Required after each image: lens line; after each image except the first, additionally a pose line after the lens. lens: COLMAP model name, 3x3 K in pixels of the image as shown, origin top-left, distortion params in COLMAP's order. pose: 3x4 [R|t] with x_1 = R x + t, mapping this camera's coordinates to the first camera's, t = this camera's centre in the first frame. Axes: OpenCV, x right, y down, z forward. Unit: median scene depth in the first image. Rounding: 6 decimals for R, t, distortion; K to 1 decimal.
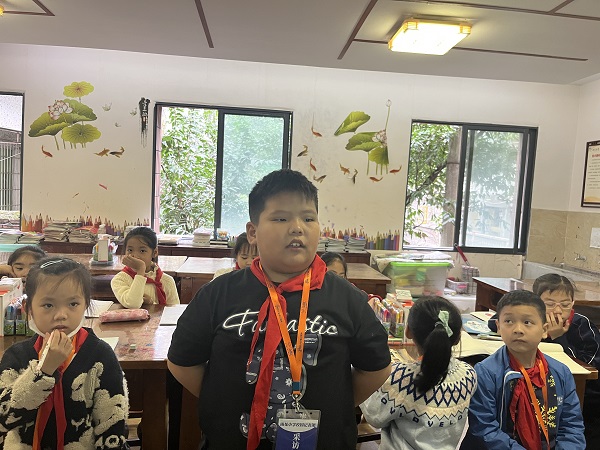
lens RADIAL K [[448.9, 0, 299.1], [0, 448.9, 227.2], [0, 0, 1]] dist [0.040448, -0.059369]
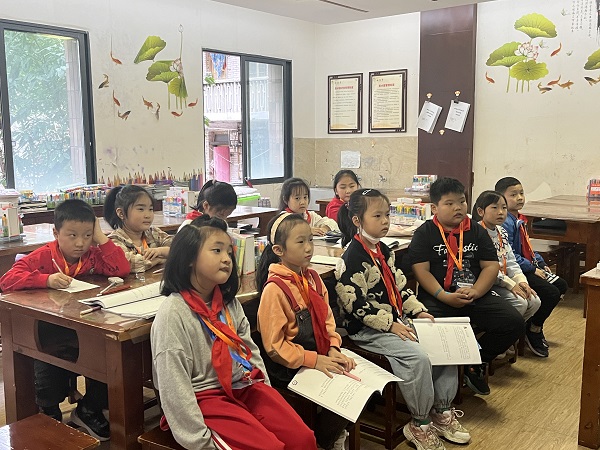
lens RADIAL K [[658.9, 0, 301.2], [0, 658.9, 224.8], [0, 0, 1]] dist [0.008421, 0.000000]
pose [[0.674216, -0.150365, 0.723065, -0.650479], [0.091782, 0.988524, 0.119987, -0.023126], [-0.732809, -0.014533, 0.680280, -0.080830]]
